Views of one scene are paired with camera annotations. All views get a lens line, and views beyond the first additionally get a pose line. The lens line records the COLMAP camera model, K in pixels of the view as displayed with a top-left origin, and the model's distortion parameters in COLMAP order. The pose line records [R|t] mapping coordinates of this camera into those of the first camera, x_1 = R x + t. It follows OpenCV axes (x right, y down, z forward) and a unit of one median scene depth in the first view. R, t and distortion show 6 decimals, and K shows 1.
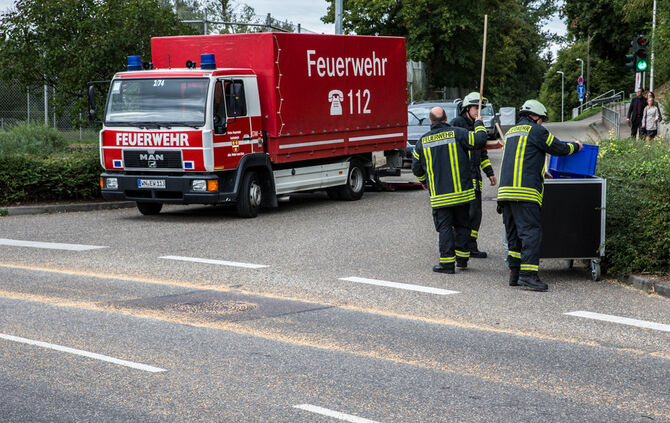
lens RADIAL K [[1477.7, 0, 334.4], [0, 1477.7, 212.4], [0, 0, 1]] dist [0.138012, 0.000000]
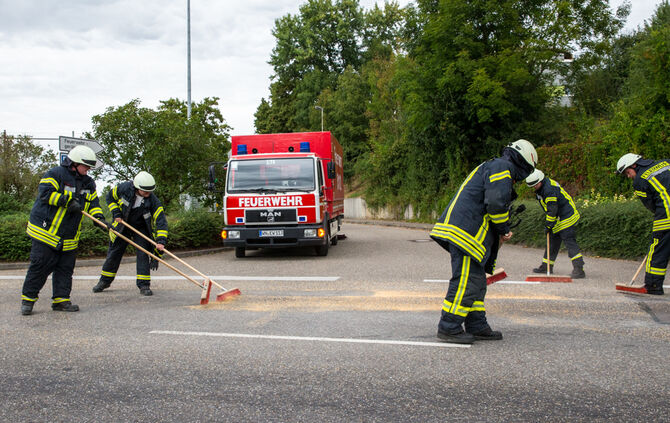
lens RADIAL K [[594.6, 0, 306.2], [0, 594.6, 221.1], [0, 0, 1]] dist [-0.060535, 0.093502]
pose [[0.920403, -0.020393, 0.390438, -0.310255], [0.045974, 0.997356, -0.056284, 0.002055], [-0.388258, 0.069754, 0.918907, 0.473657]]
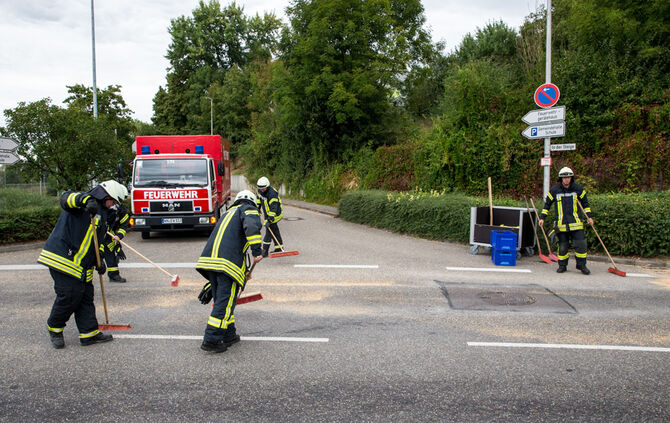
lens RADIAL K [[480.2, 0, 317.1], [0, 480.2, 229.2], [0, 0, 1]] dist [-0.098681, 0.086658]
pose [[0.798274, -0.064393, 0.598843, -0.317958], [0.046428, 0.997889, 0.045413, -0.026839], [-0.600503, -0.008449, 0.799578, 0.462054]]
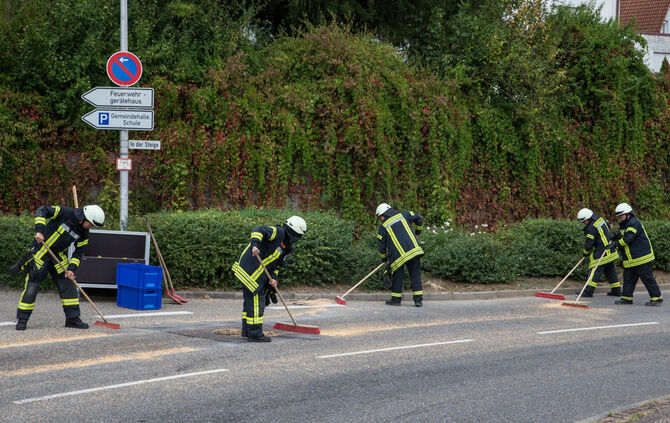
lens RADIAL K [[1282.7, 0, 337.3], [0, 1282.7, 211.8], [0, 0, 1]] dist [0.265444, 0.000000]
pose [[-0.048114, -0.024374, 0.998544, -0.777700], [0.033660, 0.999095, 0.026009, -0.049224], [-0.998275, 0.034862, -0.047250, 0.608414]]
